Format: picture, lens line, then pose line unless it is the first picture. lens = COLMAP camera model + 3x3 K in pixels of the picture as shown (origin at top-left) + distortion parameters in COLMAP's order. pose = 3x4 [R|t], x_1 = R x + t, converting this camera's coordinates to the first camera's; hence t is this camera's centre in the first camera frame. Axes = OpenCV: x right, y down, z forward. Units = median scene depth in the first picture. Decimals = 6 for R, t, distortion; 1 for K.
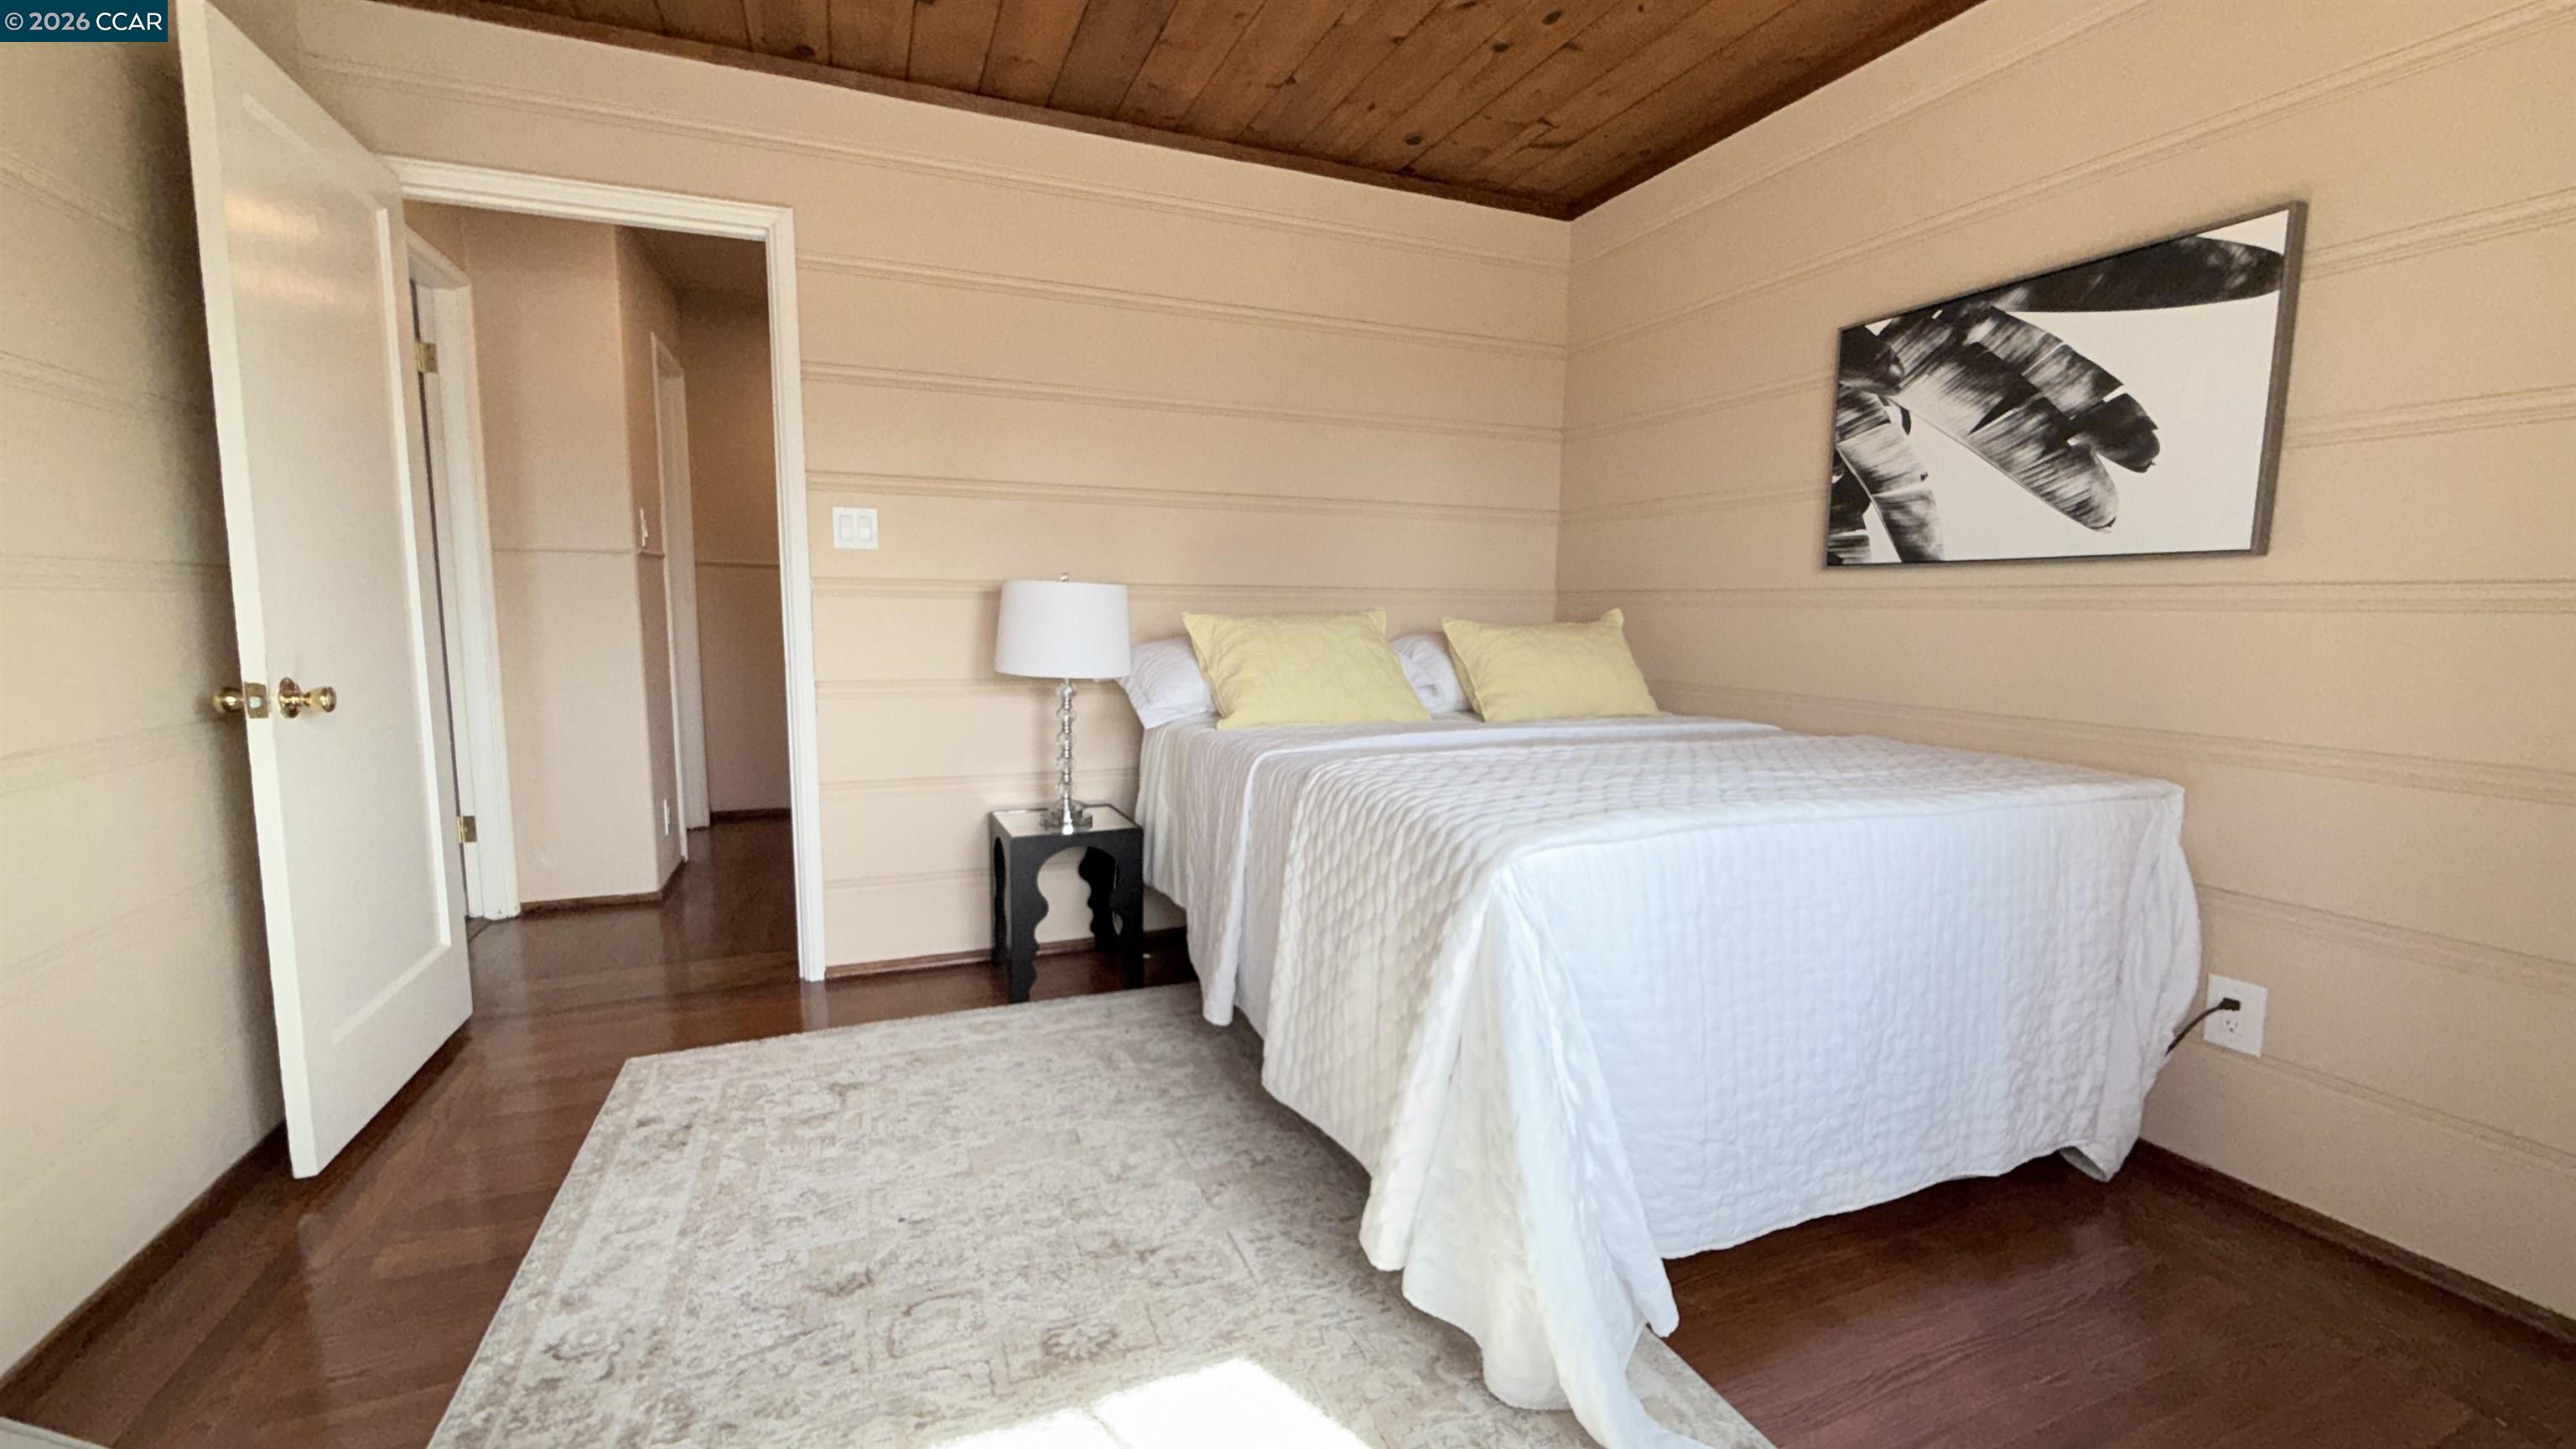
lens RADIAL K [[1028.9, 0, 1278.2], [0, 1028.9, 726.4], [0, 0, 1]] dist [-0.001880, 0.000732]
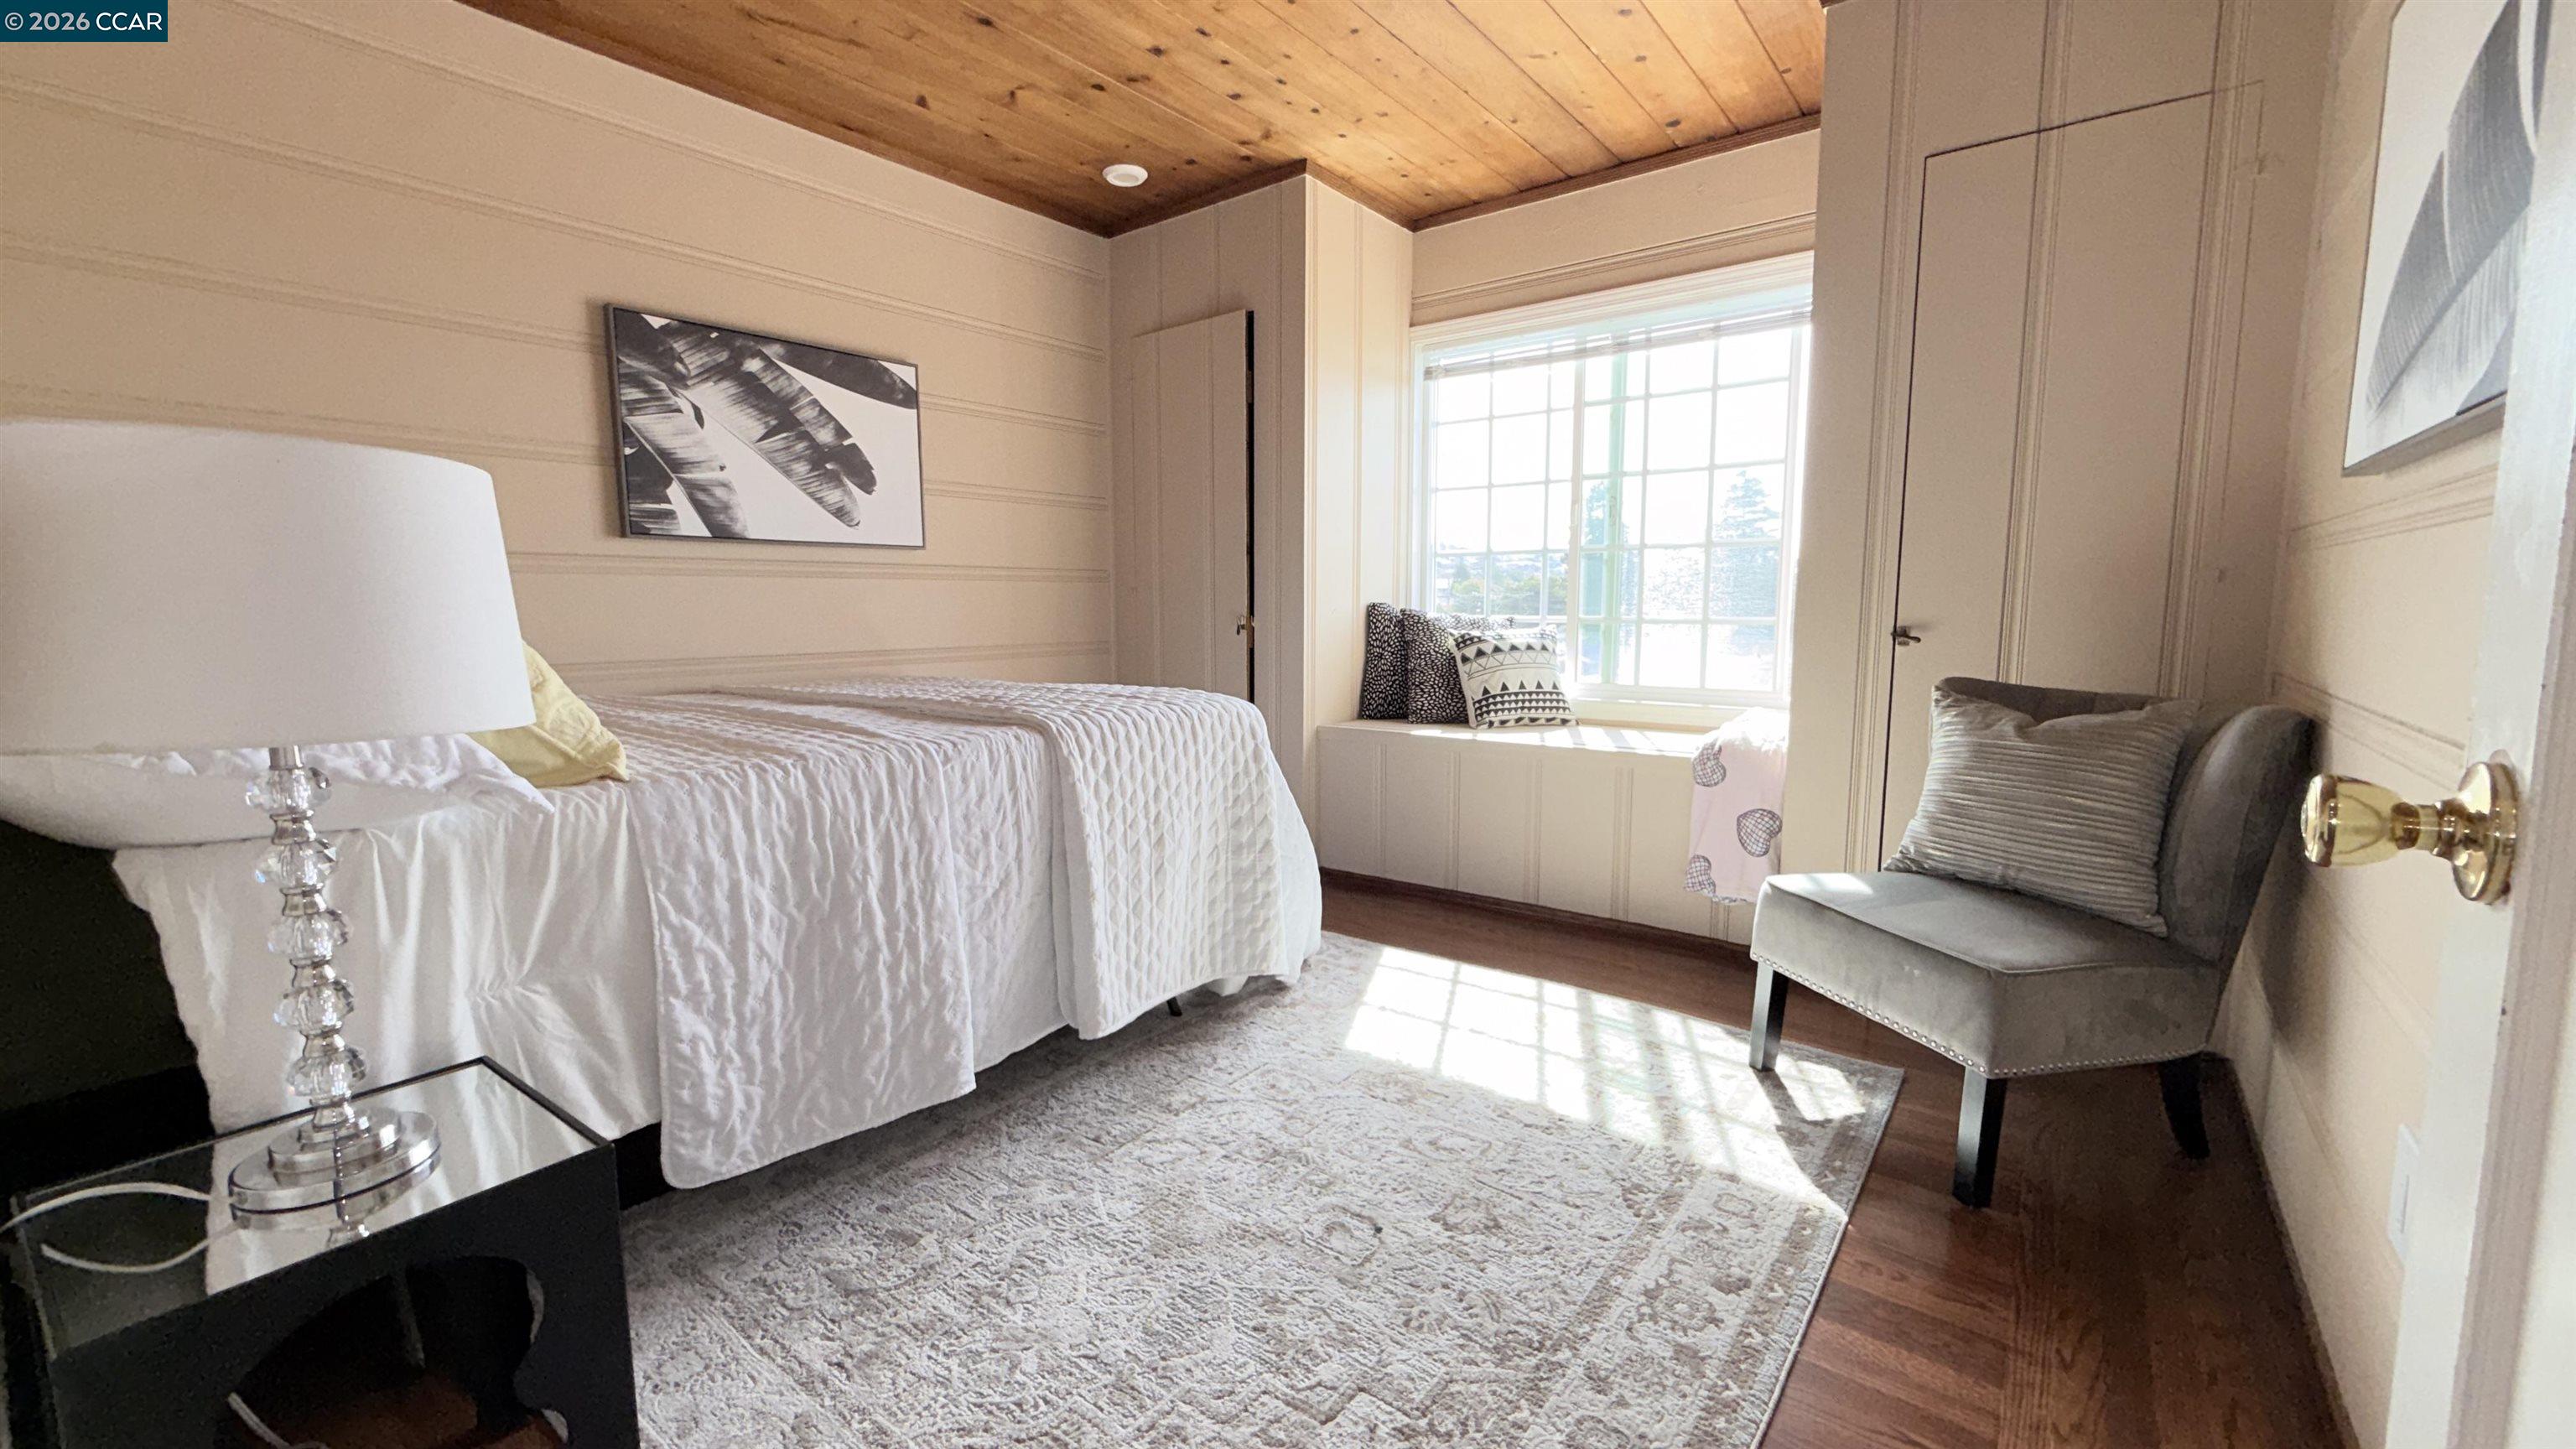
lens RADIAL K [[1028.9, 0, 1287.7], [0, 1028.9, 725.0], [0, 0, 1]] dist [-0.001880, 0.000732]
pose [[-0.504811, -0.112107, 0.855919, -0.840748], [0.098459, 0.977583, 0.186112, -0.111801], [-0.857596, 0.178224, -0.482457, 1.134227]]
